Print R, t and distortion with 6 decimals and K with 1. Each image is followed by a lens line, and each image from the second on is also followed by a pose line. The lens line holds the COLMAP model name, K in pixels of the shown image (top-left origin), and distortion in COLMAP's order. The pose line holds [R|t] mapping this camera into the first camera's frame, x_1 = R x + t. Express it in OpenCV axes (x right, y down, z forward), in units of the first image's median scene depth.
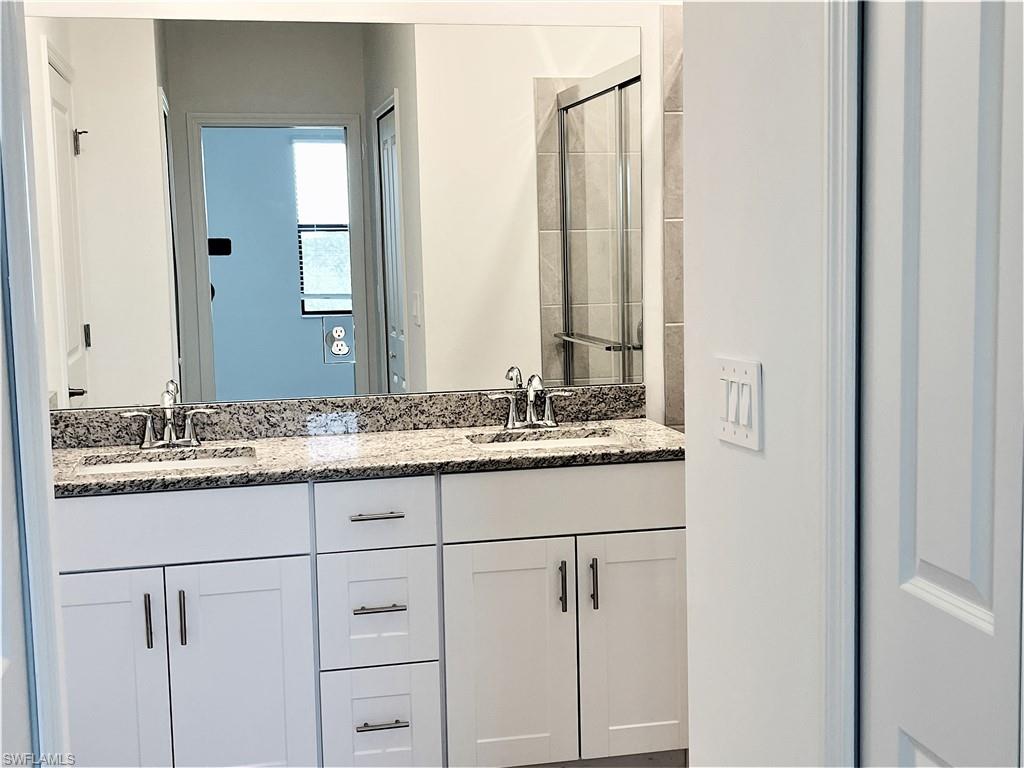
lens RADIAL K [[1300.9, 0, 512.0], [0, 1300.9, 384.0], [0, 0, 1]] dist [0.205094, 0.011287]
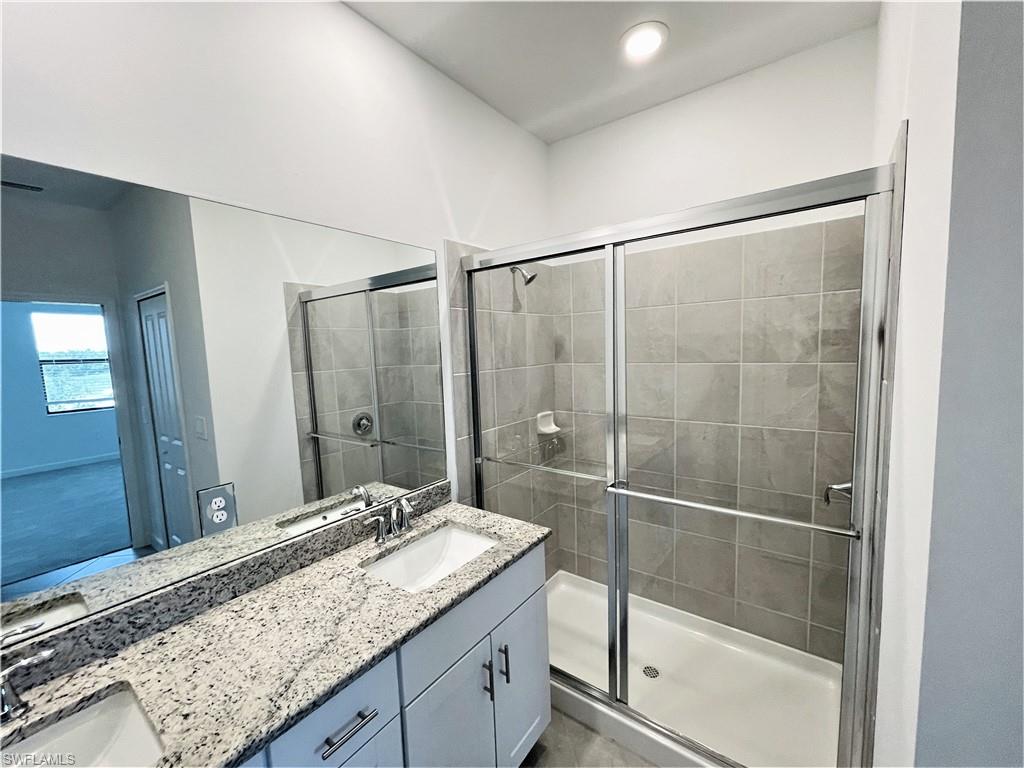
lens RADIAL K [[410.9, 0, 516.8], [0, 410.9, 386.8], [0, 0, 1]] dist [-0.000982, 0.000040]
pose [[0.747068, -0.063096, 0.661746, -0.156952], [0.083650, 0.996495, 0.000579, -0.105069], [-0.659463, 0.054923, 0.749728, 0.576221]]
